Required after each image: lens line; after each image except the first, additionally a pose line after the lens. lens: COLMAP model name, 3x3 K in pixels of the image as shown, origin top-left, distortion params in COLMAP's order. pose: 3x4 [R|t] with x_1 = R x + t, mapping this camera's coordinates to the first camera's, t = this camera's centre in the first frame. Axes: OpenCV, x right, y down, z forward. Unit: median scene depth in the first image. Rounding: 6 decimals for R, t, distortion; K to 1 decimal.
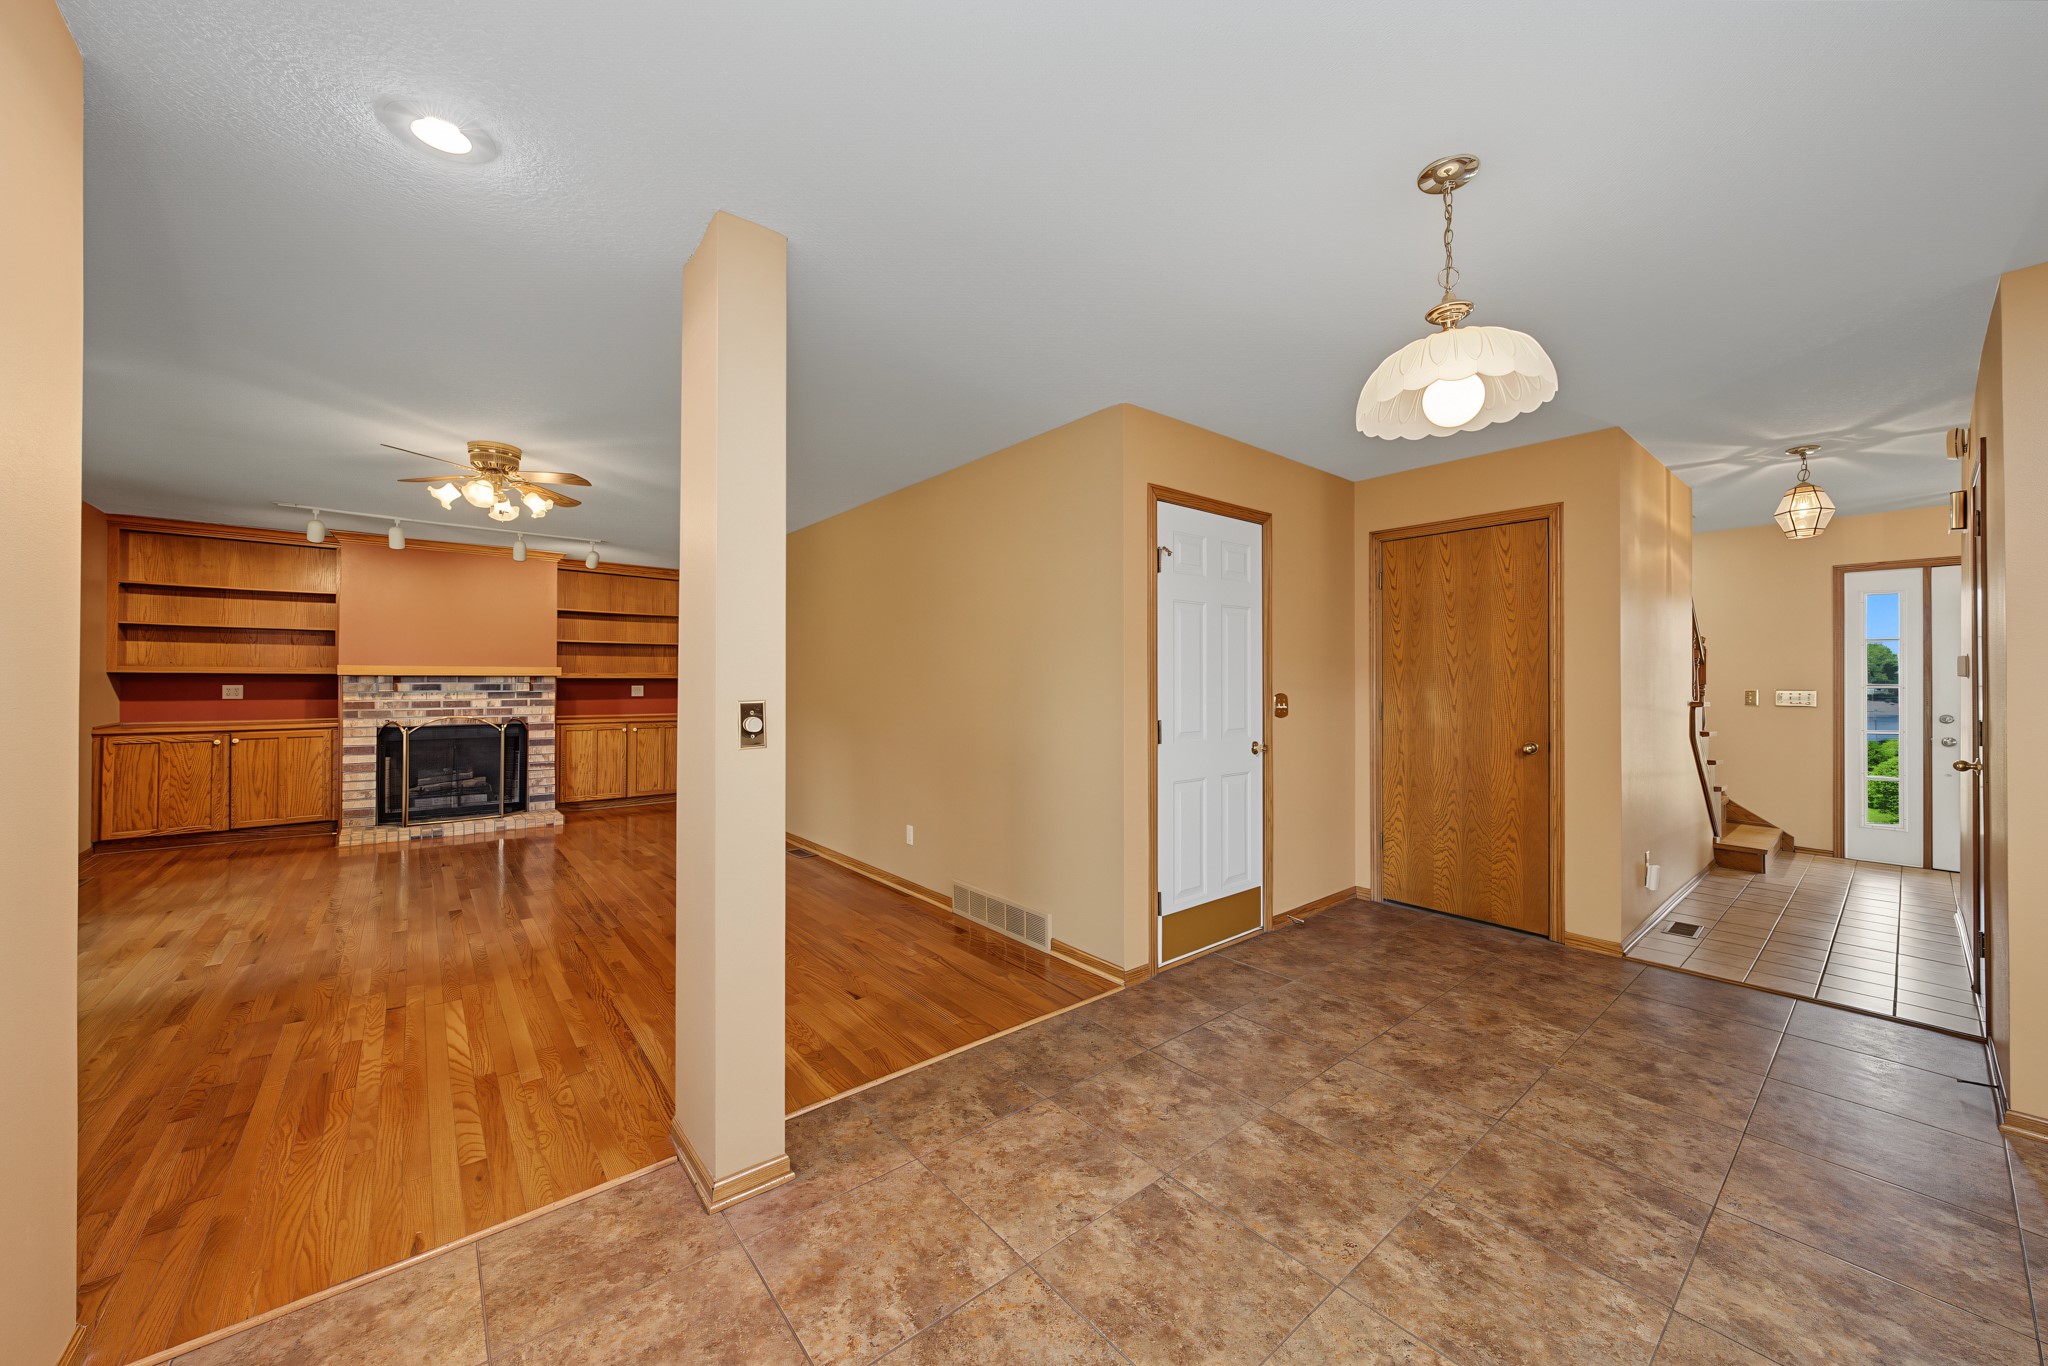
lens RADIAL K [[740.5, 0, 1027.0], [0, 740.5, 675.9], [0, 0, 1]] dist [-0.003884, 0.000254]
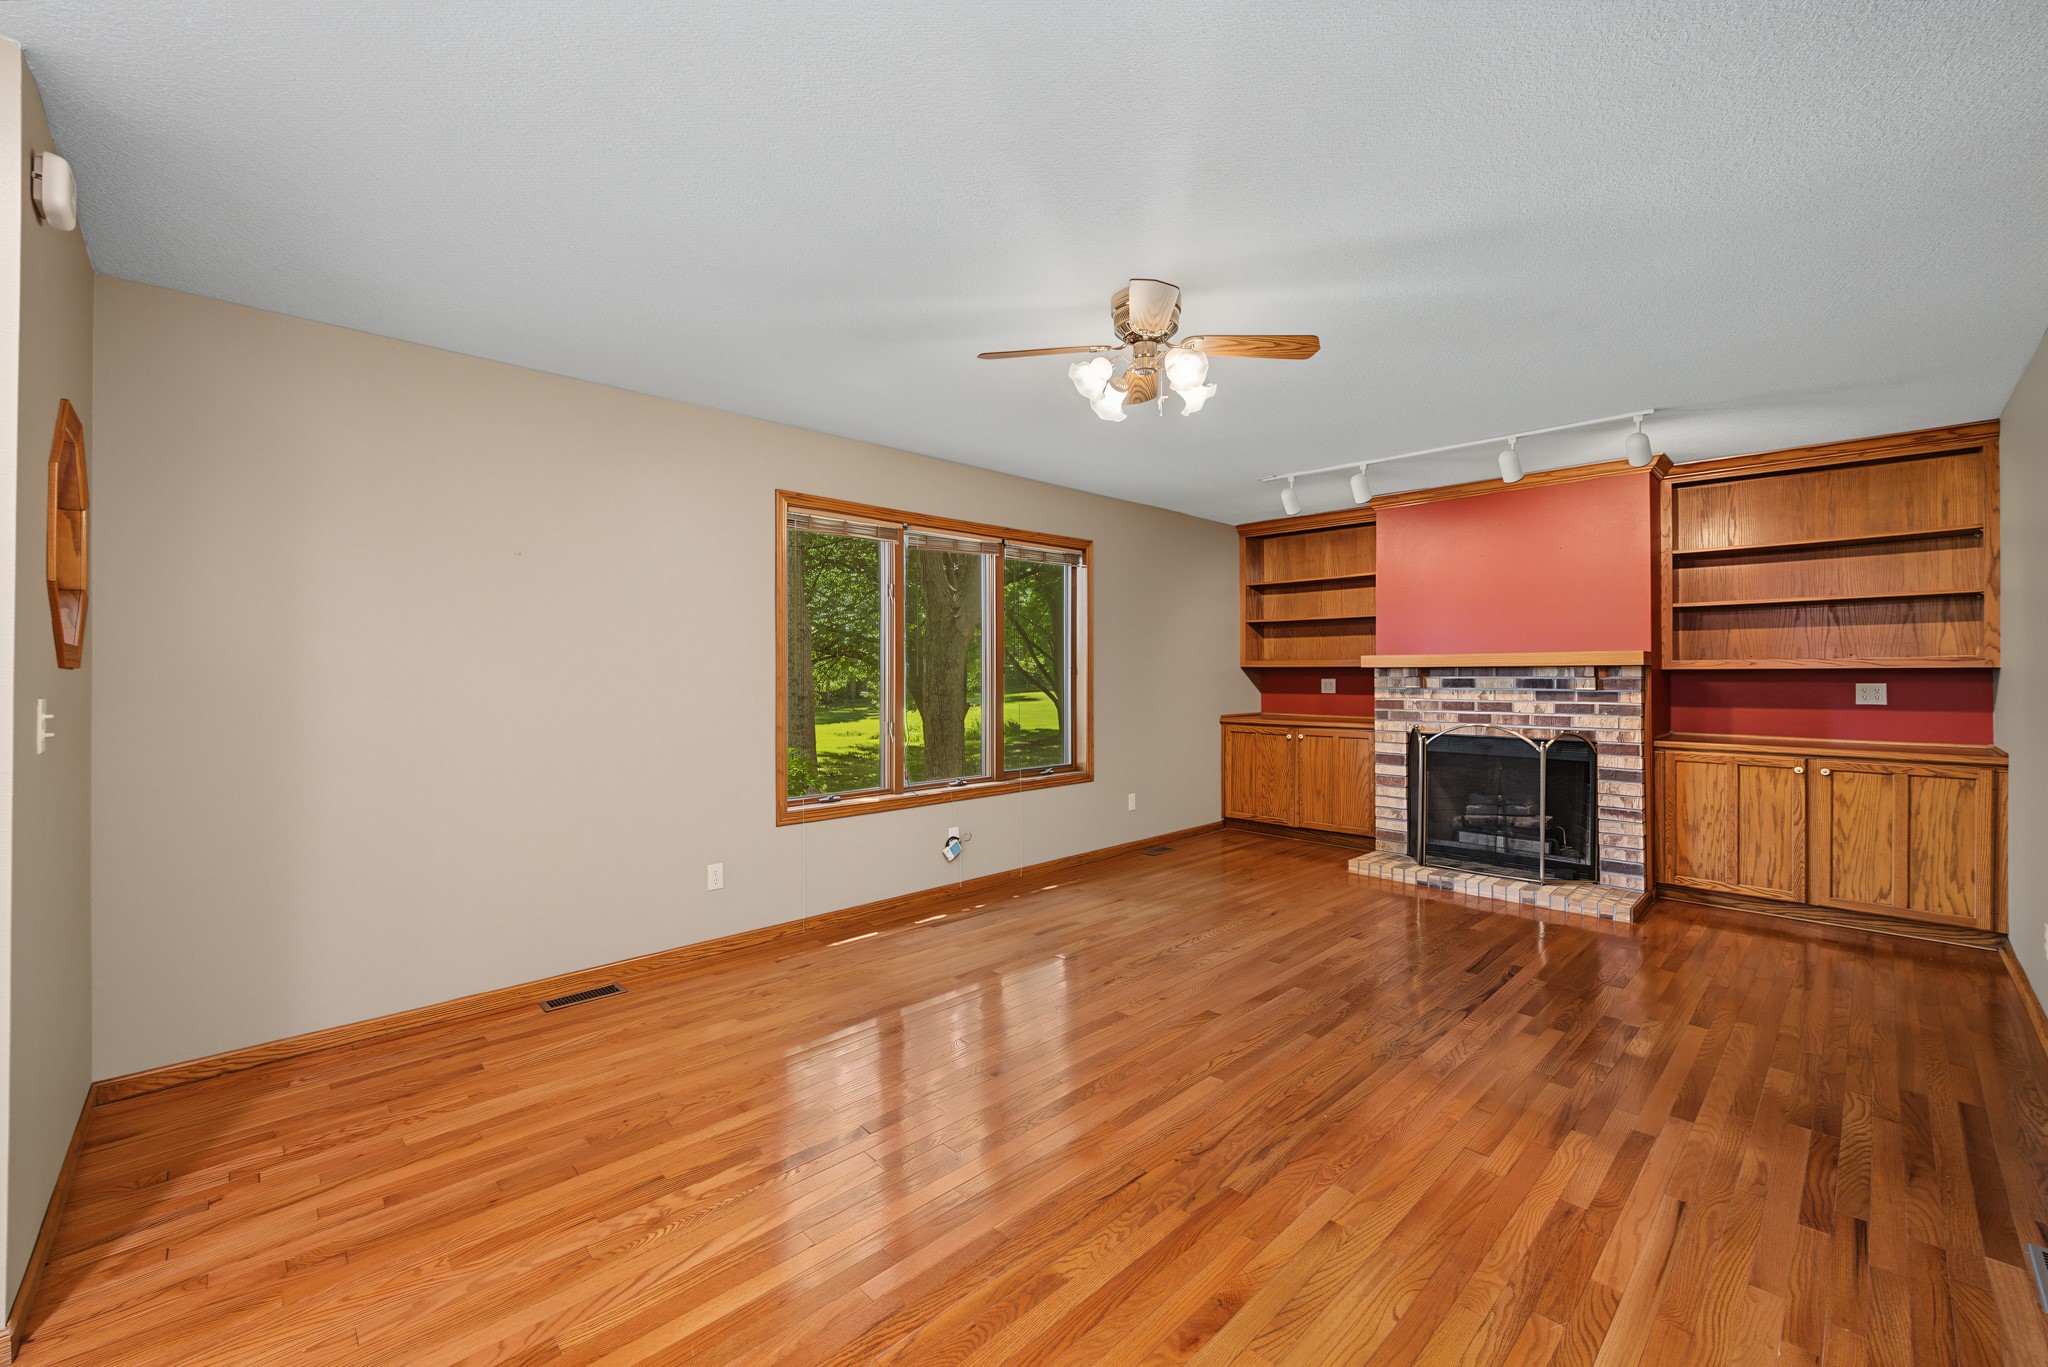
lens RADIAL K [[822.0, 0, 1023.3], [0, 822.0, 666.0], [0, 0, 1]] dist [-0.002709, -0.000564]
pose [[0.069157, -0.011972, -0.997534, -0.022765], [0.006886, 0.999910, -0.011523, 0.005331], [0.997582, -0.006073, 0.069233, 0.531732]]
